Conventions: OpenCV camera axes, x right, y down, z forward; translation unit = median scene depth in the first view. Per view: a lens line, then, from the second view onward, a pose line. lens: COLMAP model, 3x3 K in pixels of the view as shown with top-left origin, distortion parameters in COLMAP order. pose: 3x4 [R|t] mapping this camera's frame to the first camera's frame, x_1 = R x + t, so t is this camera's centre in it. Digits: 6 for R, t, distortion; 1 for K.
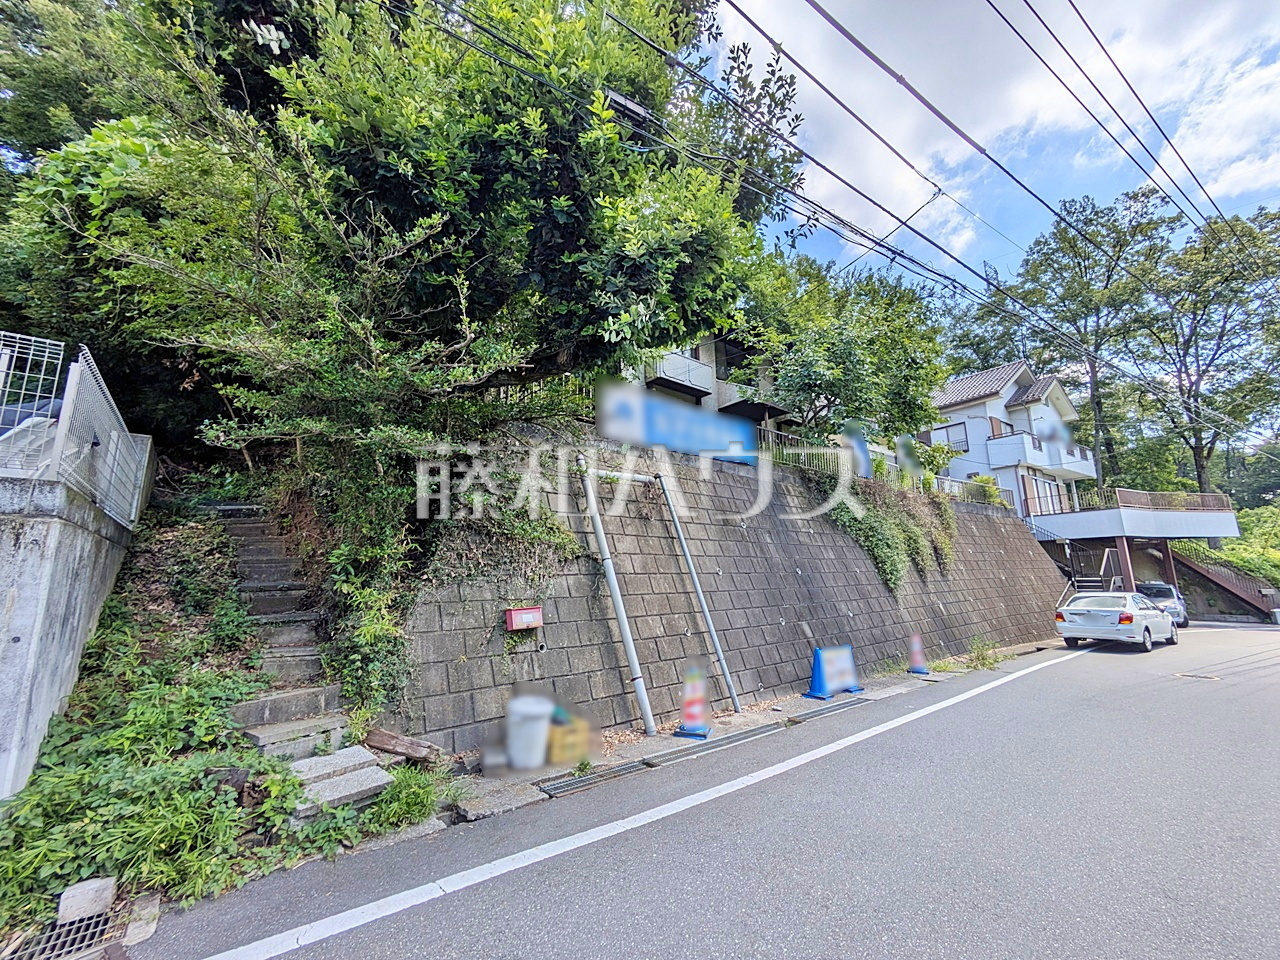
lens RADIAL K [[503.6, 0, 640.0], [0, 503.6, 480.0], [0, 0, 1]] dist [-0.002061, 0.001064]
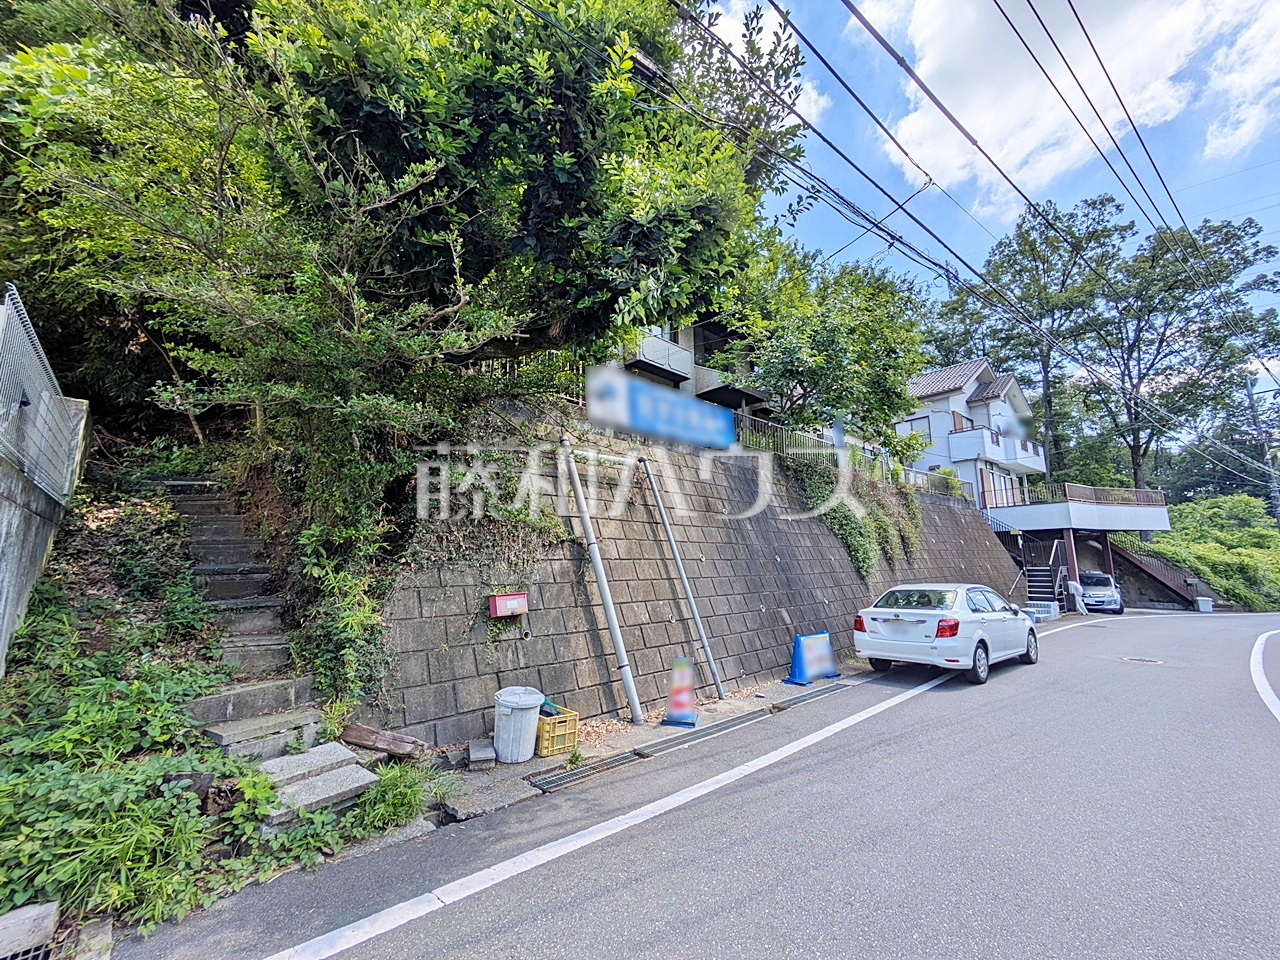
lens RADIAL K [[503.6, 0, 640.0], [0, 503.6, 480.0], [0, 0, 1]] dist [-0.002061, 0.001064]
pose [[0.997412, 0.019878, 0.069094, -0.060318], [-0.021729, 0.999422, 0.026155, 0.009628], [-0.068534, -0.027589, 0.997267, 0.045282]]
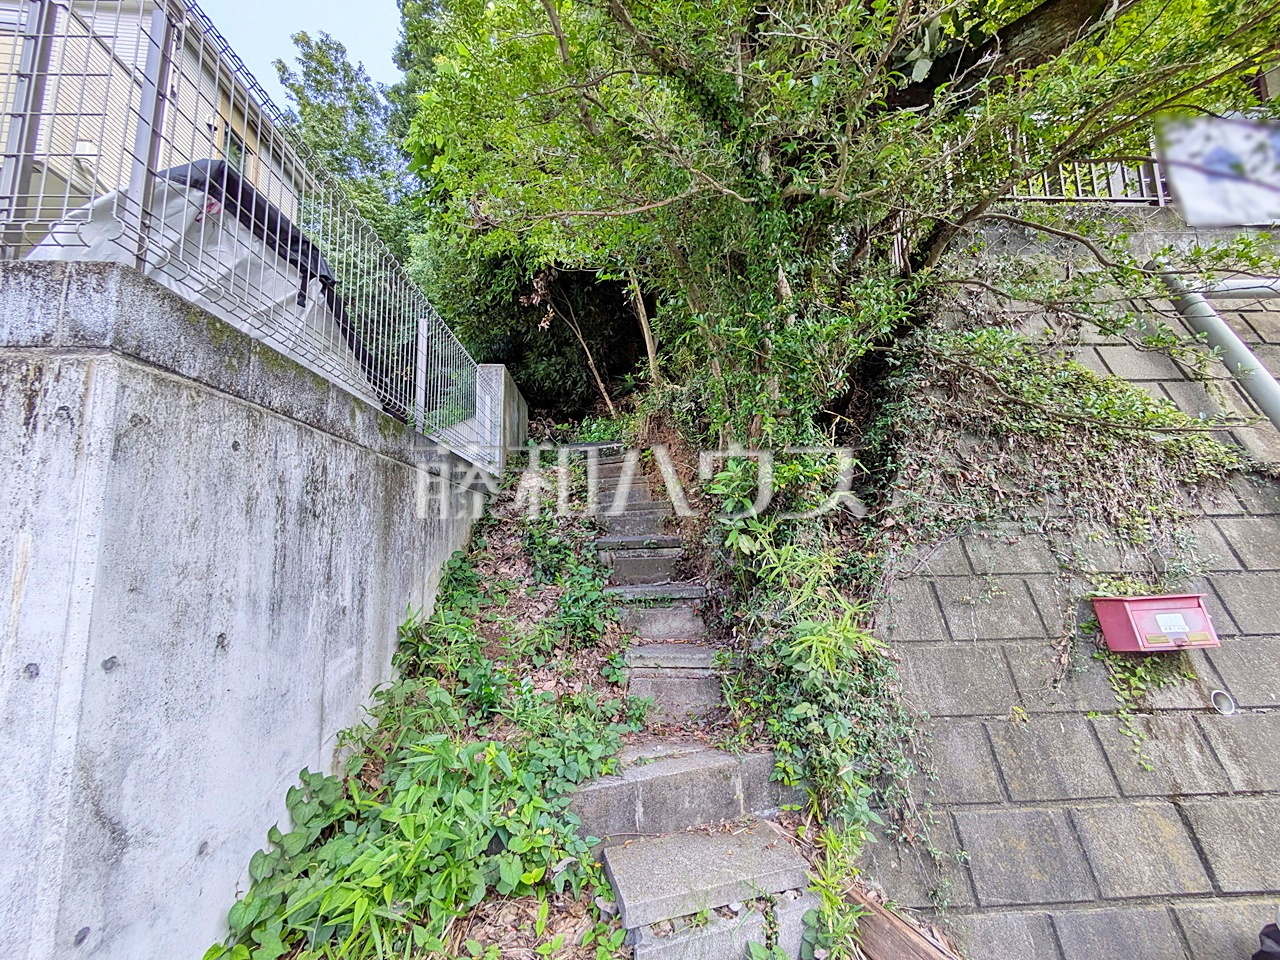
lens RADIAL K [[508.4, 0, 644.3], [0, 508.4, 480.6], [0, 0, 1]] dist [0.002925, 0.000419]
pose [[0.797060, -0.073602, -0.599398, -0.347304], [0.119281, 0.992179, 0.036783, 0.117626], [0.592002, -0.100815, 0.799606, 0.524713]]
